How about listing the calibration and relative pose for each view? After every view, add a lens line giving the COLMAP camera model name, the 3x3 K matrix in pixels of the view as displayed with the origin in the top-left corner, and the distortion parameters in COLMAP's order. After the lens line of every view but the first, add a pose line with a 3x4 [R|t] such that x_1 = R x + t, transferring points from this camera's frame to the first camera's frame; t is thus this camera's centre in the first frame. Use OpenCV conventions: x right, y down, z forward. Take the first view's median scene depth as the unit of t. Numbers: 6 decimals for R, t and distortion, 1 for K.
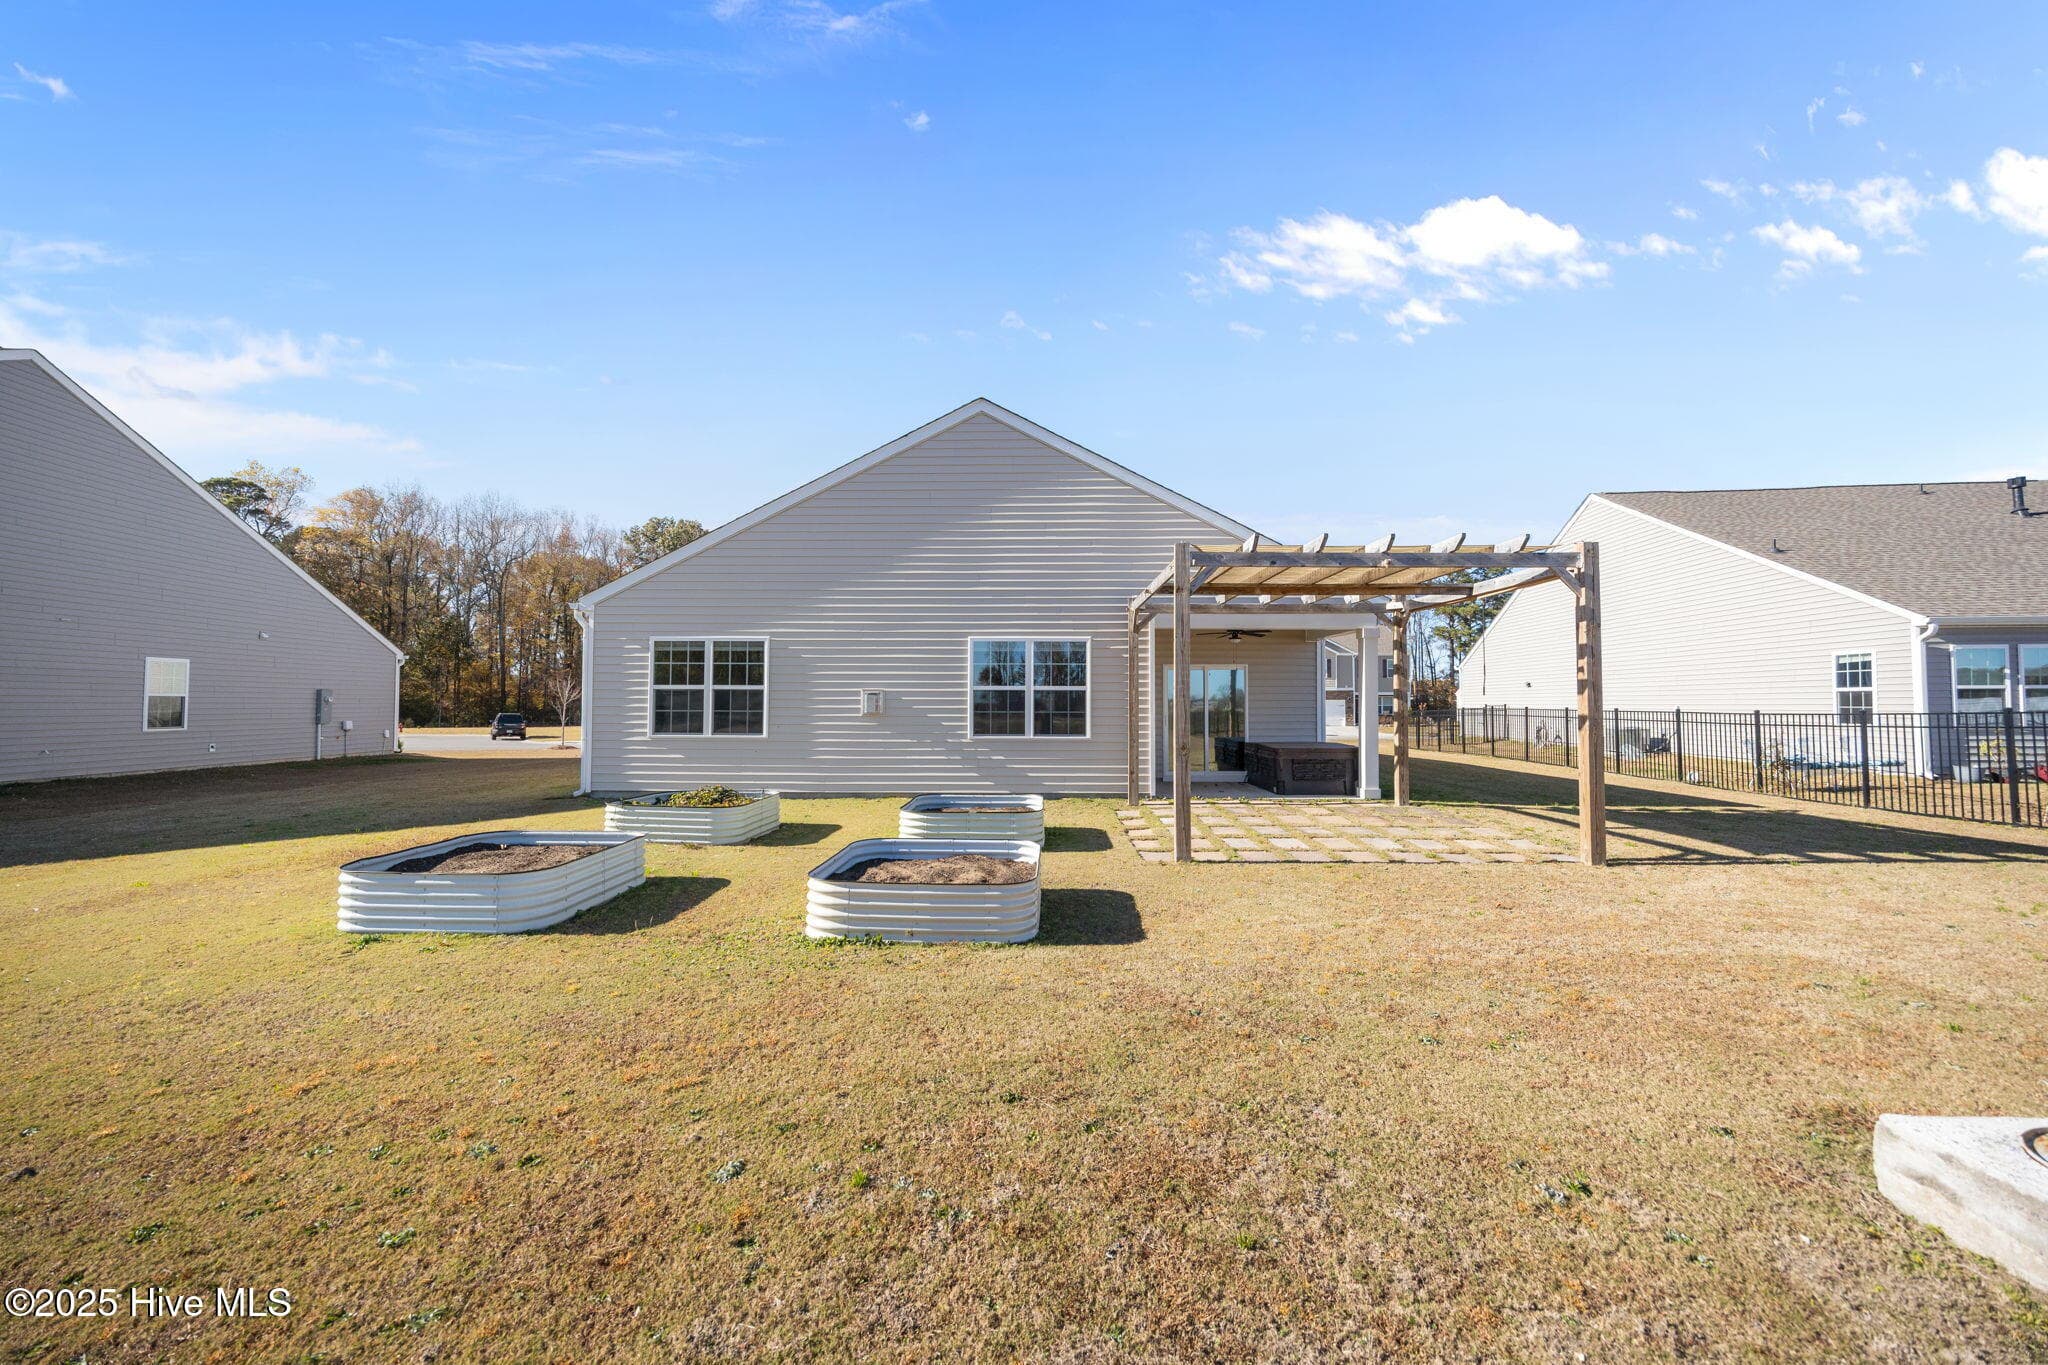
lens RADIAL K [[771.7, 0, 1024.0], [0, 771.7, 682.5], [0, 0, 1]] dist [-0.001476, -0.000119]
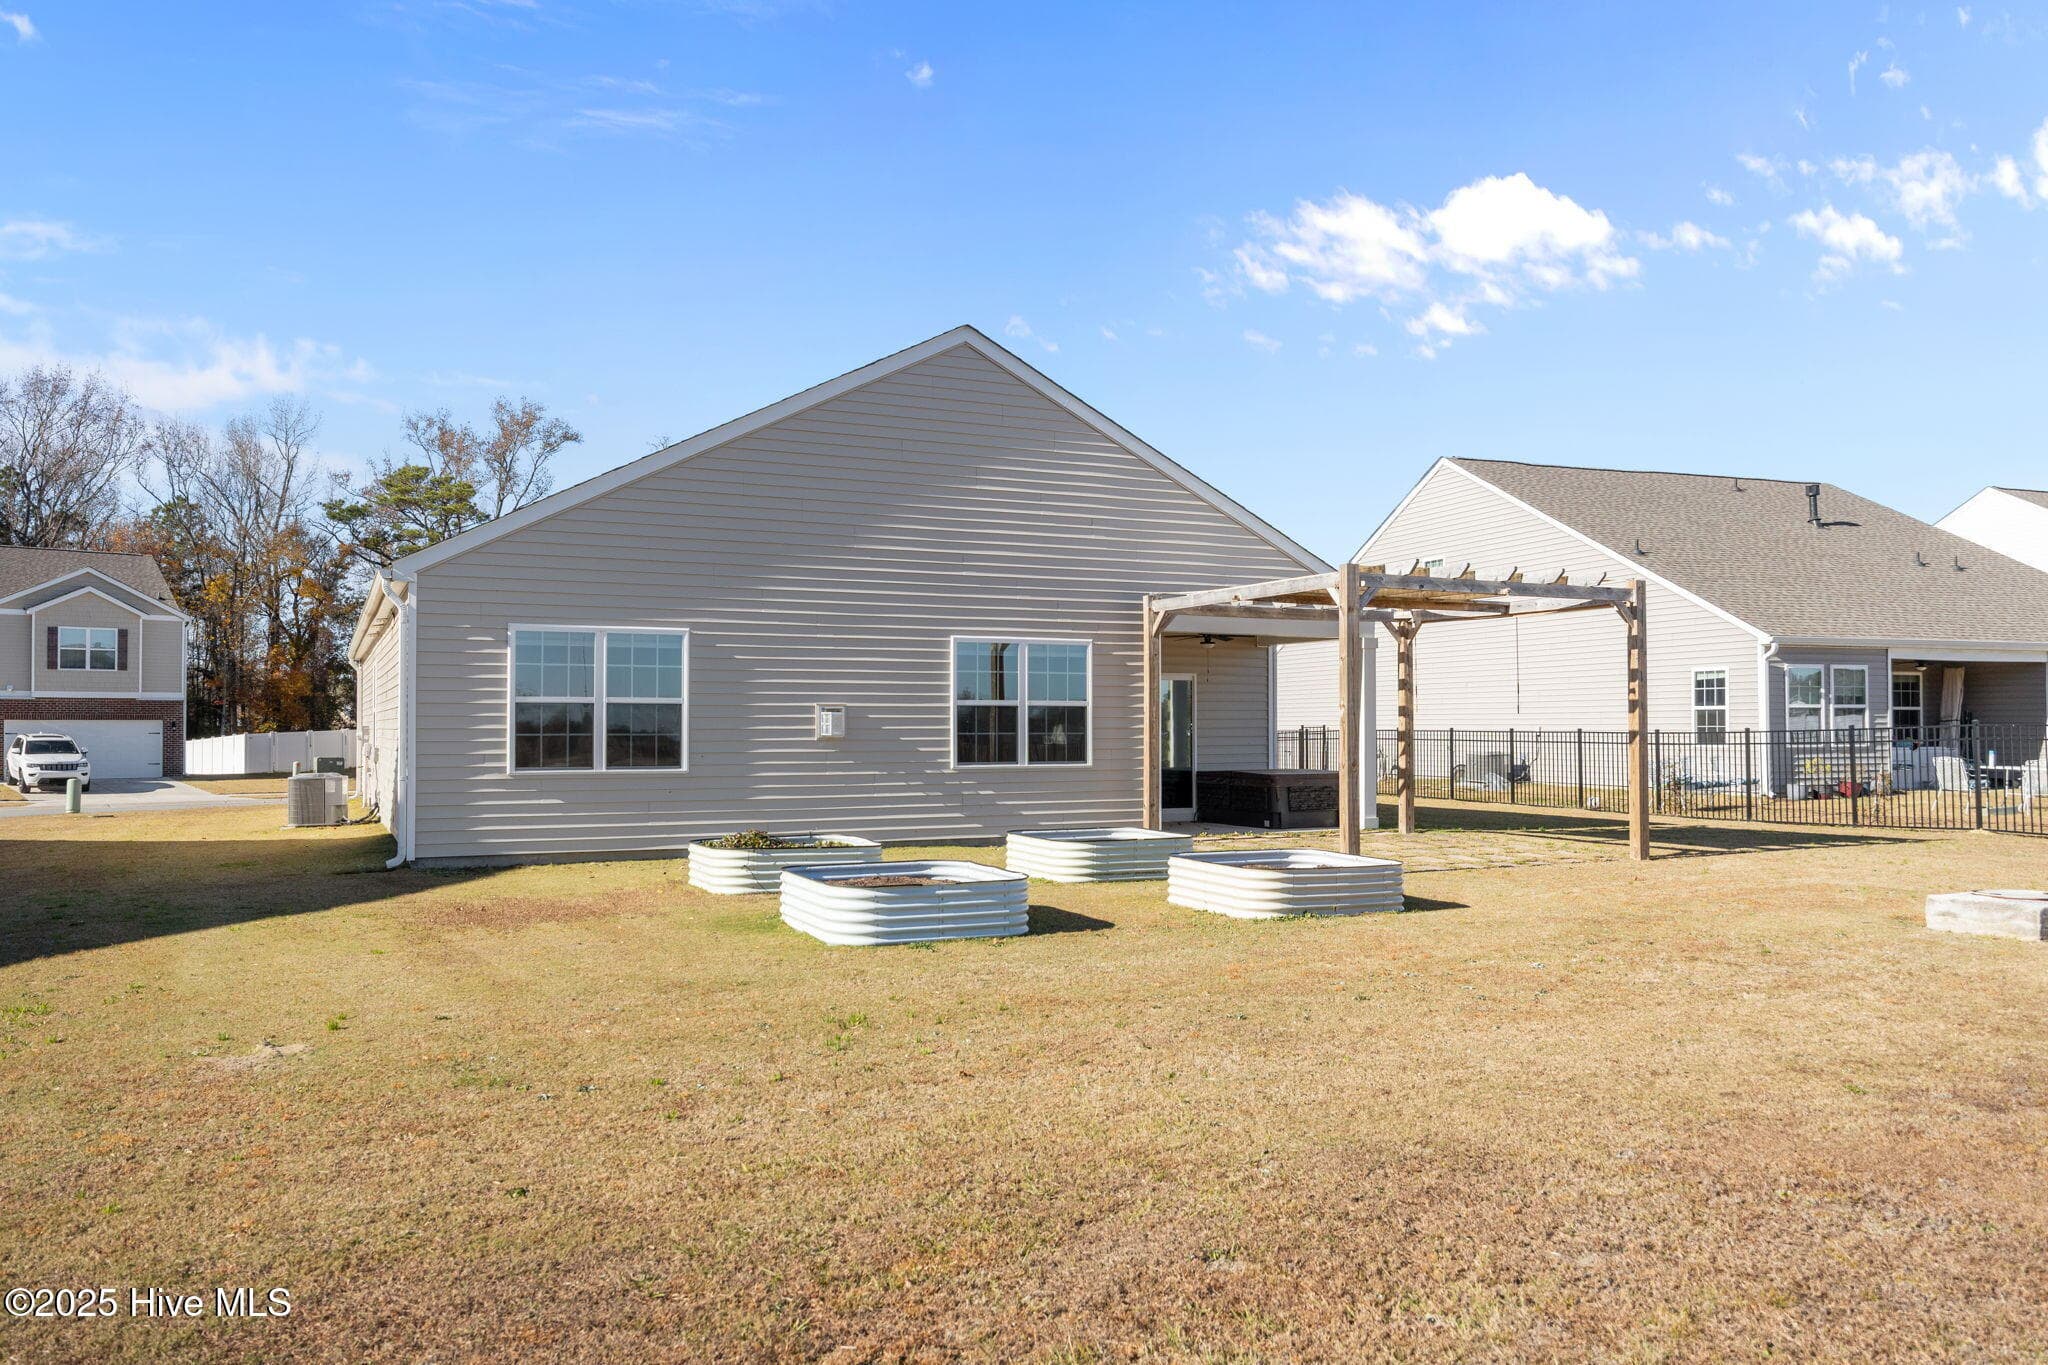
lens RADIAL K [[1514.4, 0, 1024.0], [0, 1514.4, 682.5], [0, 0, 1]] dist [0.002639, 0.005184]
pose [[0.891378, 0.010746, 0.453133, -0.683923], [-0.009437, 0.999942, -0.005151, -0.005842], [-0.453163, 0.000315, 0.891428, -0.371030]]
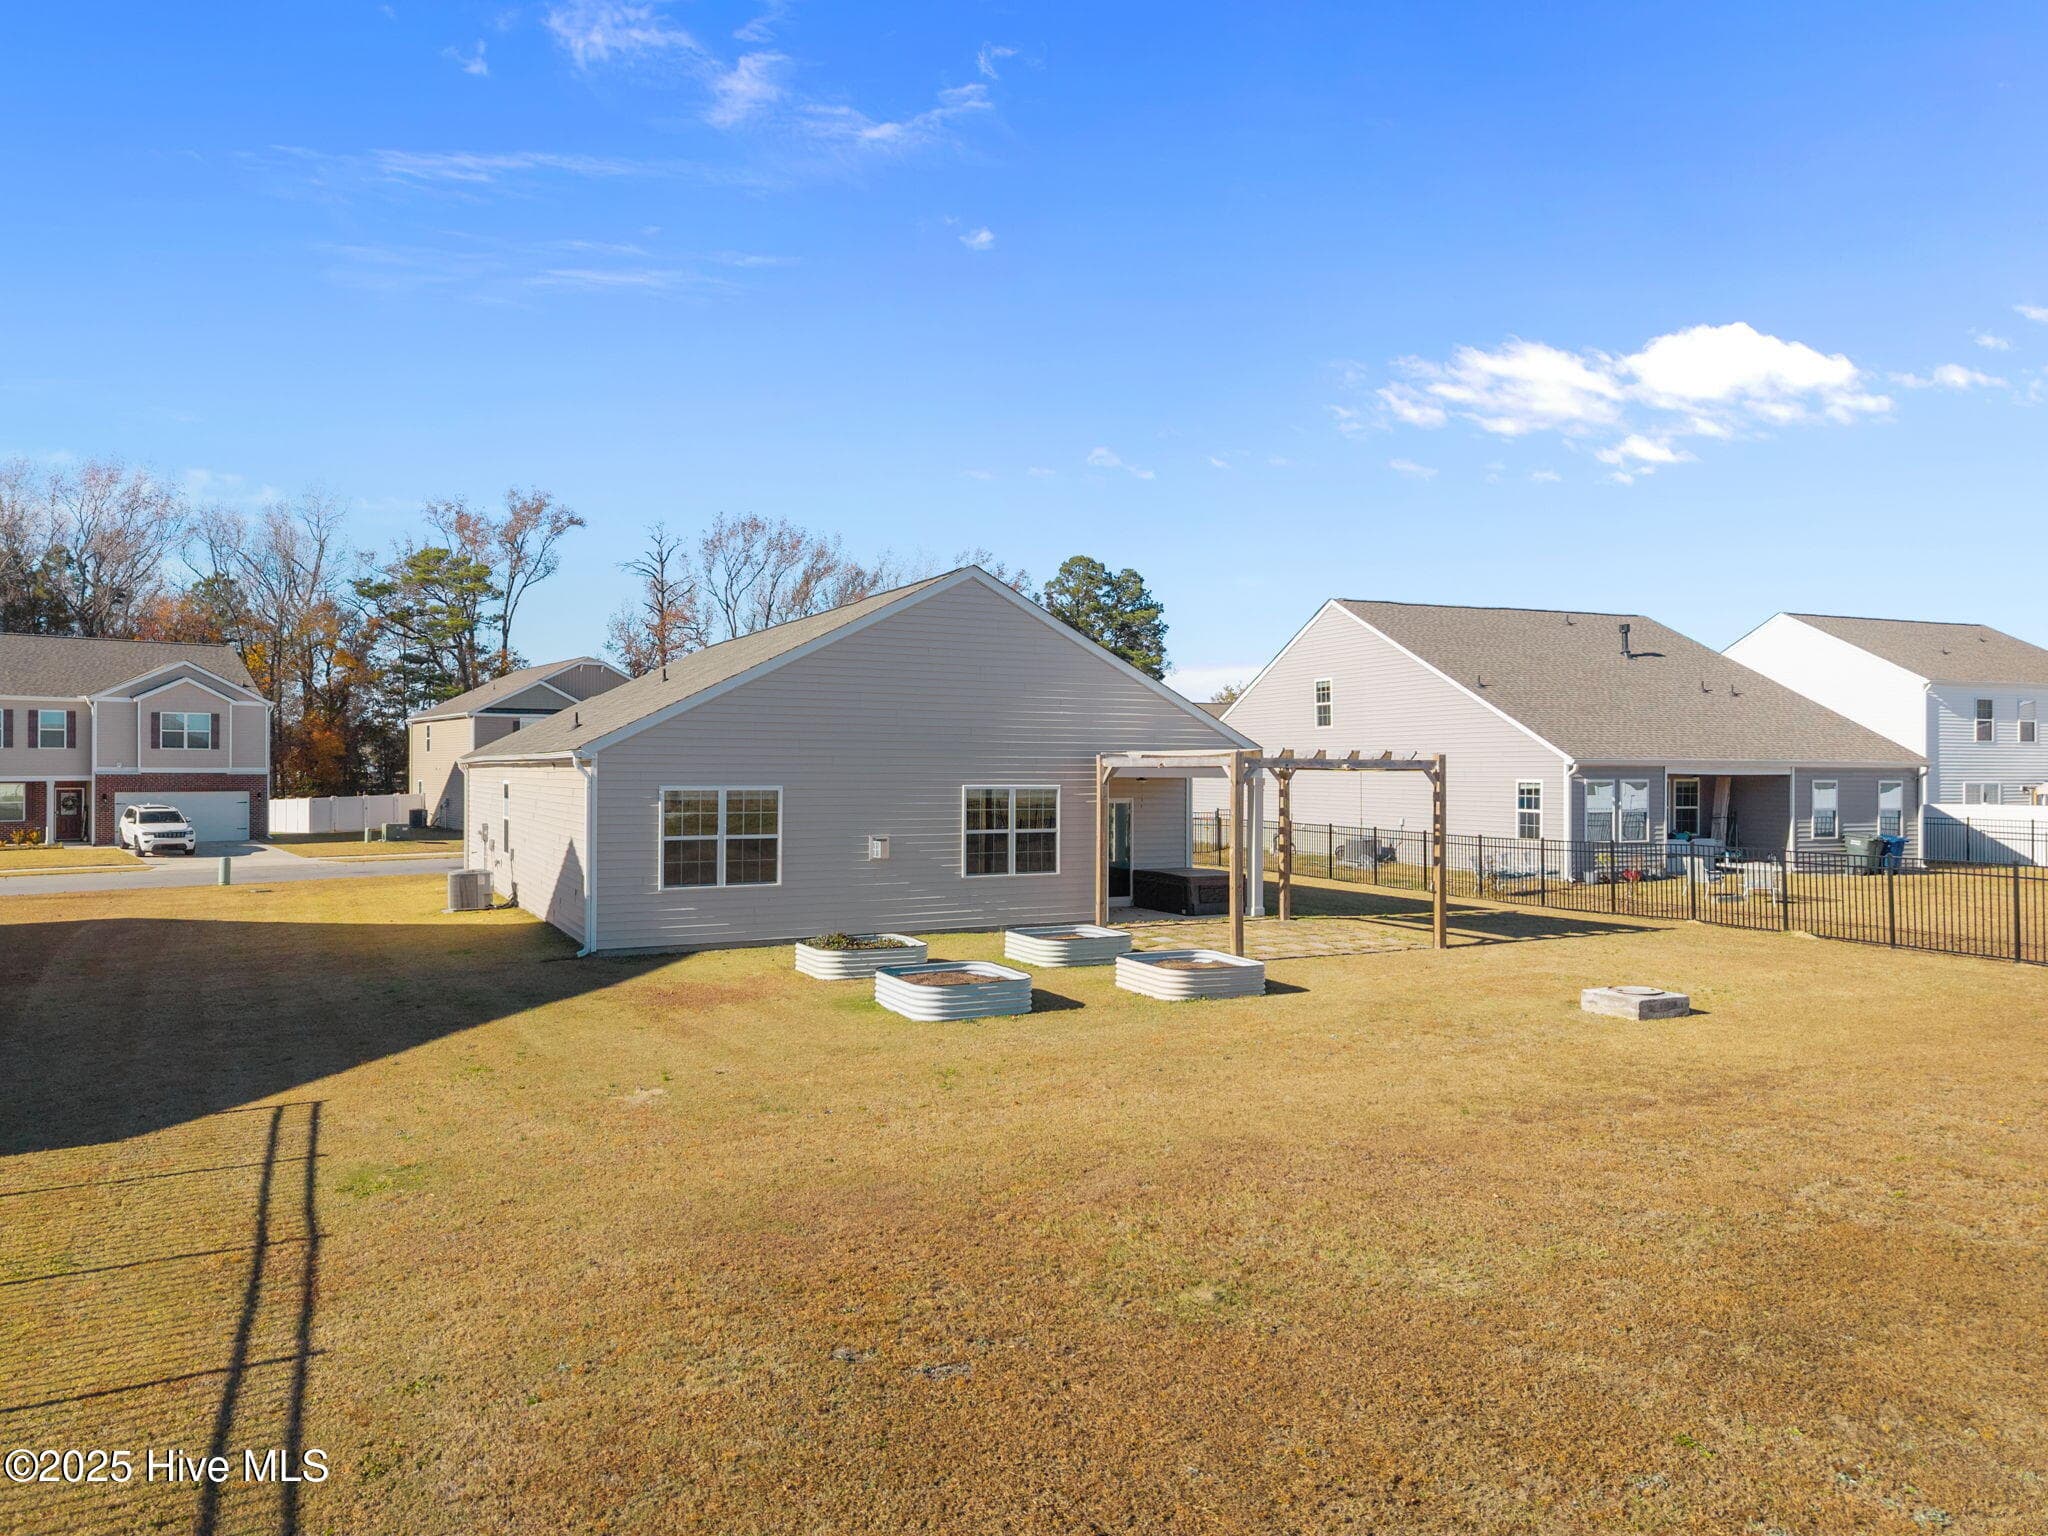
lens RADIAL K [[1371.5, 0, 1013.7], [0, 1371.5, 750.2], [0, 0, 1]] dist [0.109926, -0.165477]
pose [[0.878796, 0.007362, 0.477141, -0.925079], [-0.013251, 0.999872, 0.008979, -0.126142], [-0.477013, -0.014213, 0.878781, -0.729515]]
